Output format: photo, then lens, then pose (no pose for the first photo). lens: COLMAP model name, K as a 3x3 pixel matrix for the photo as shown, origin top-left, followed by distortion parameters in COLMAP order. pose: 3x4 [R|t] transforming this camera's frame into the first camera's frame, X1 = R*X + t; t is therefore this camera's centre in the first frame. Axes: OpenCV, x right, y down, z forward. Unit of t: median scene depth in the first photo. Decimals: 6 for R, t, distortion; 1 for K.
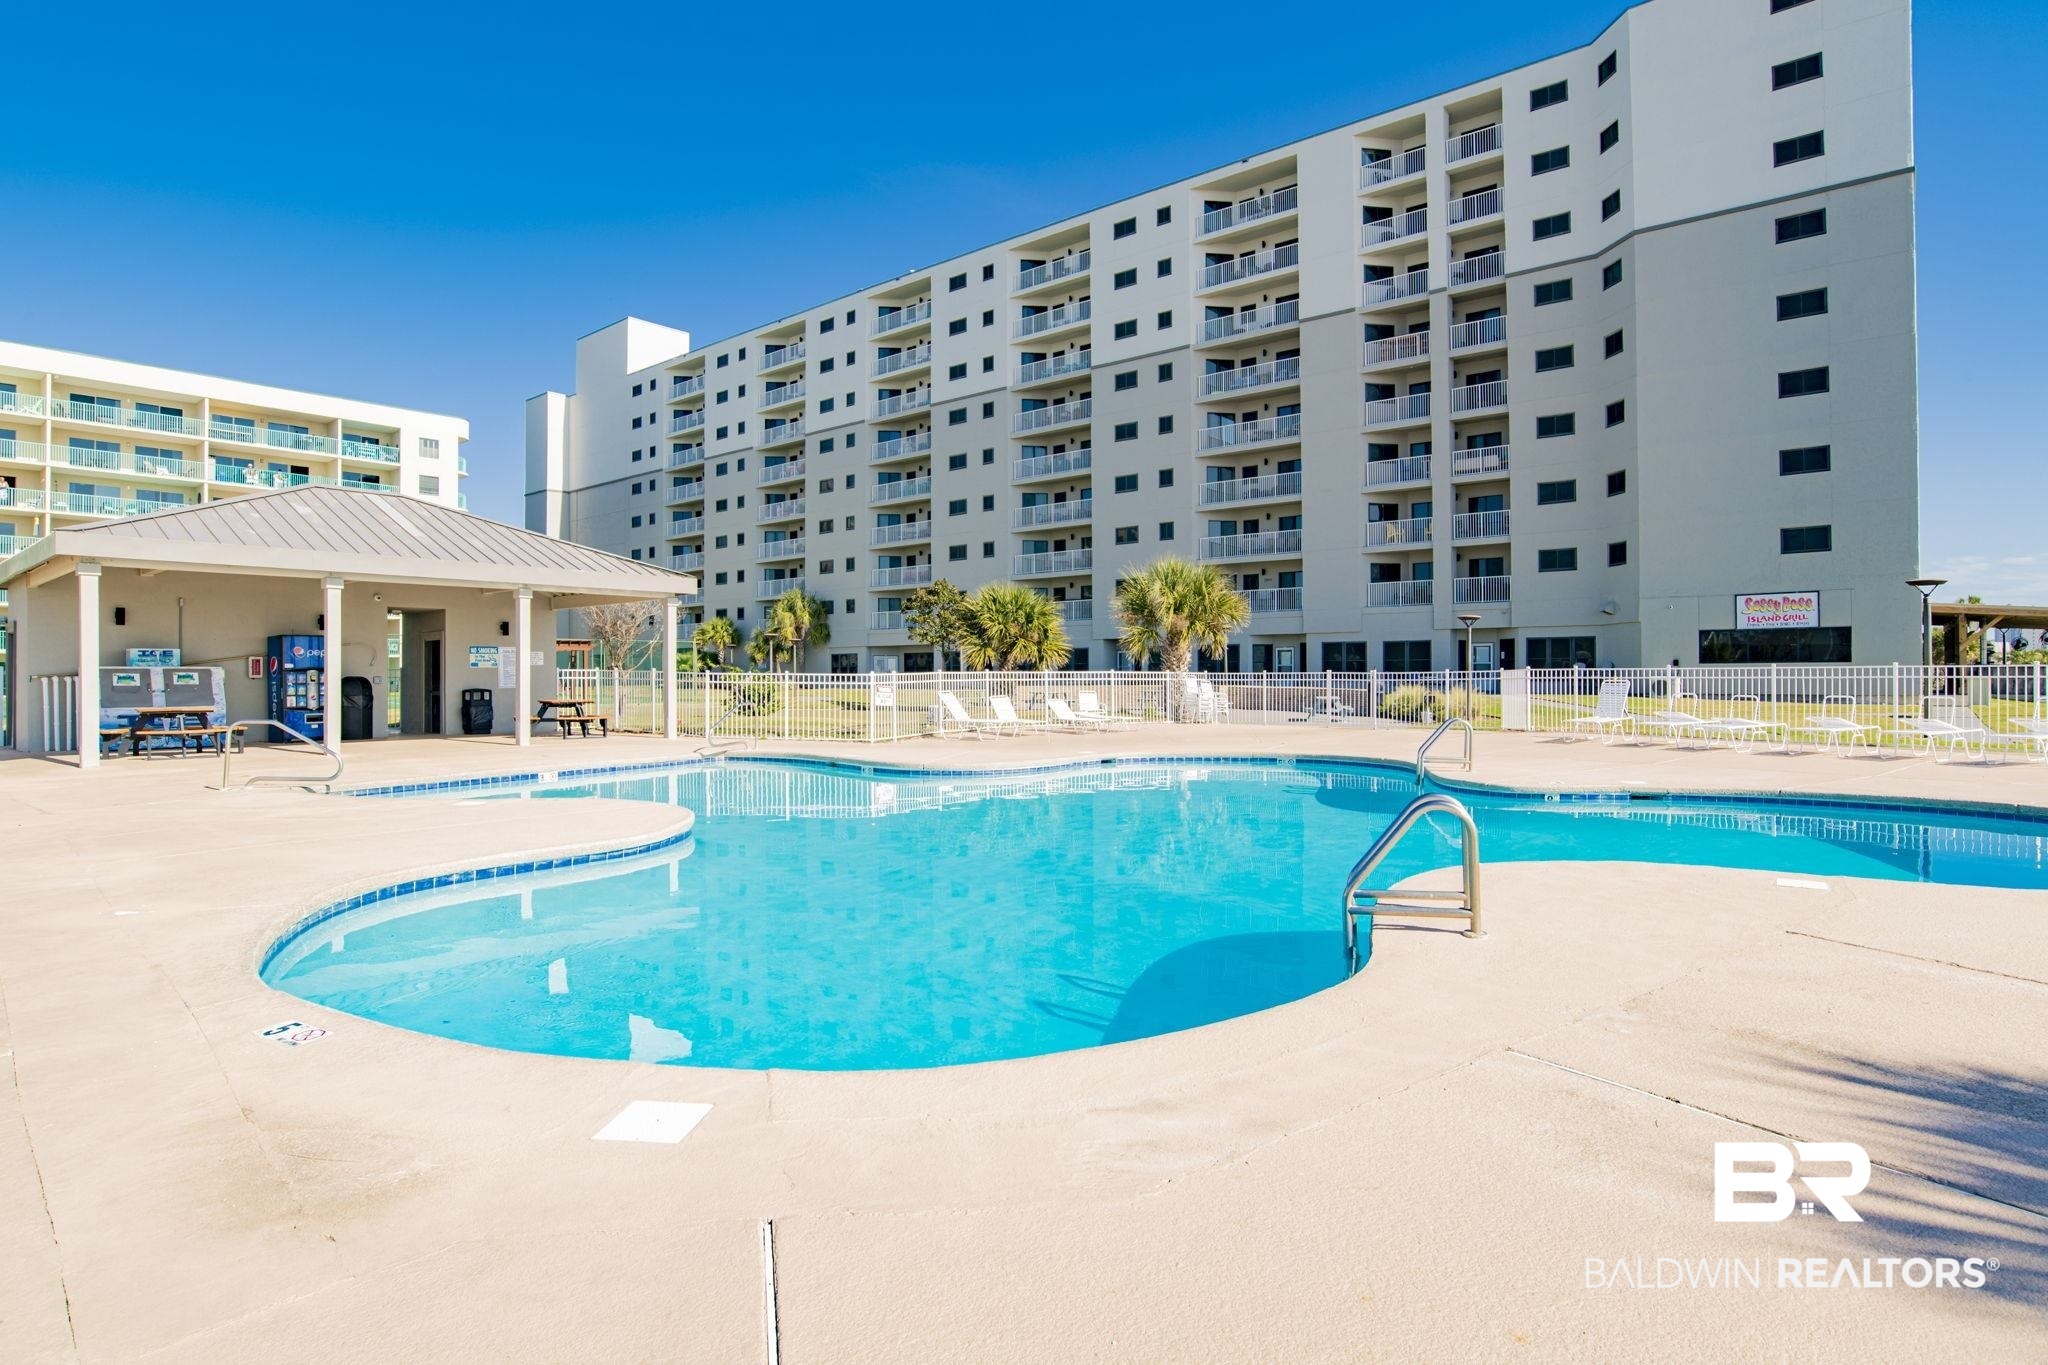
lens RADIAL K [[1088.9, 0, 1005.0], [0, 1088.9, 679.2], [0, 0, 1]] dist [-0.047810, 0.015459]
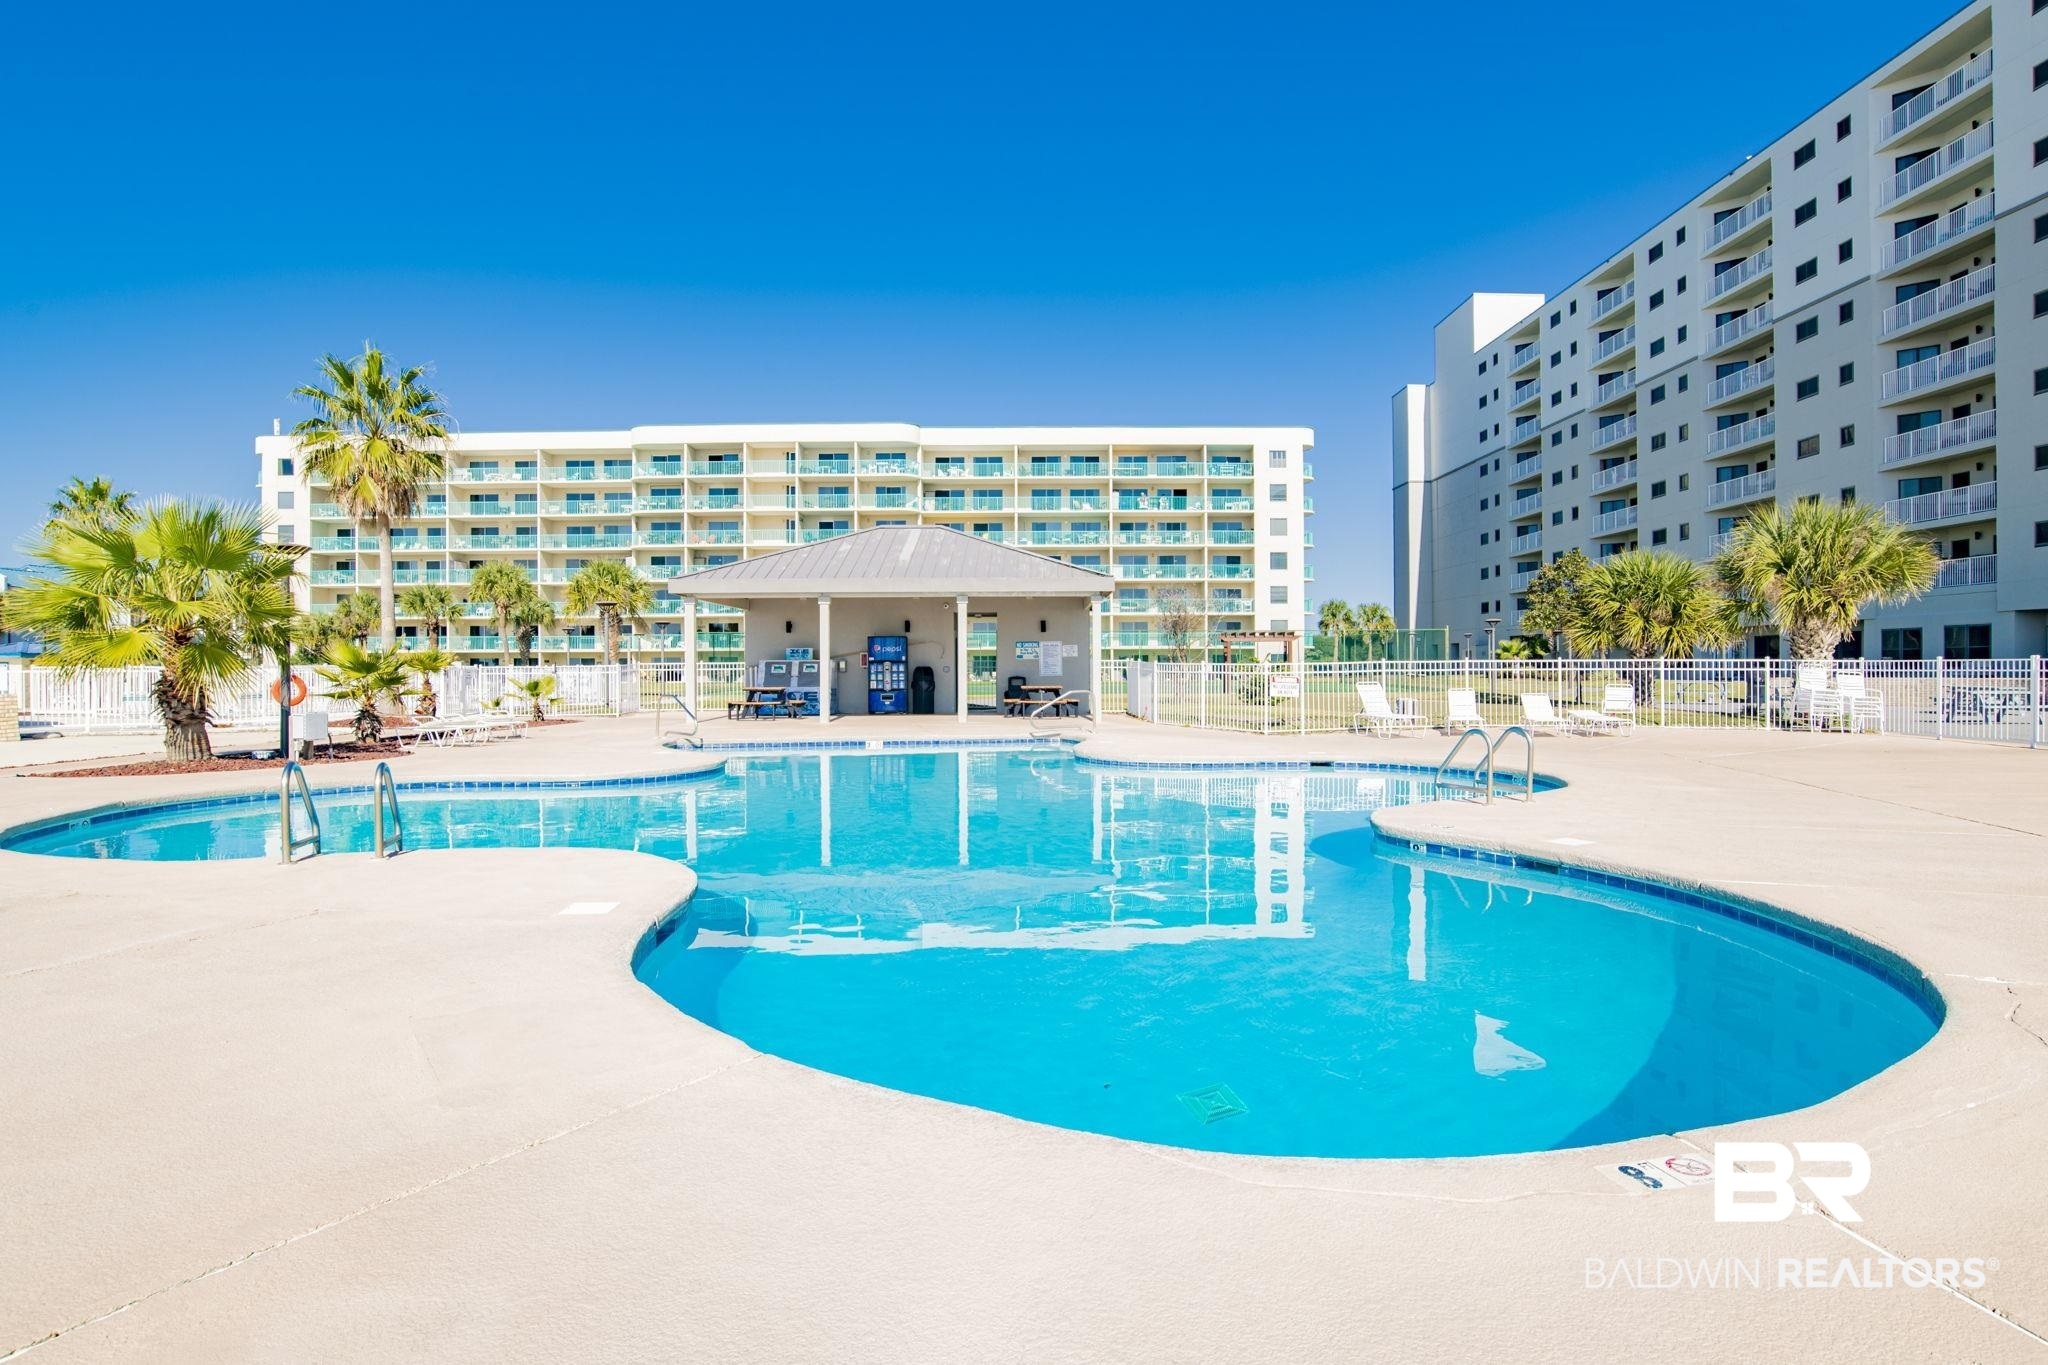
lens RADIAL K [[1088.9, 0, 1011.5], [0, 1088.9, 684.1], [0, 0, 1]] dist [-0.047810, 0.015459]
pose [[0.646036, 0.012180, -0.763209, 0.152369], [-0.000253, 0.999876, 0.015743, -0.000623], [0.763307, -0.009977, 0.645959, 0.068984]]
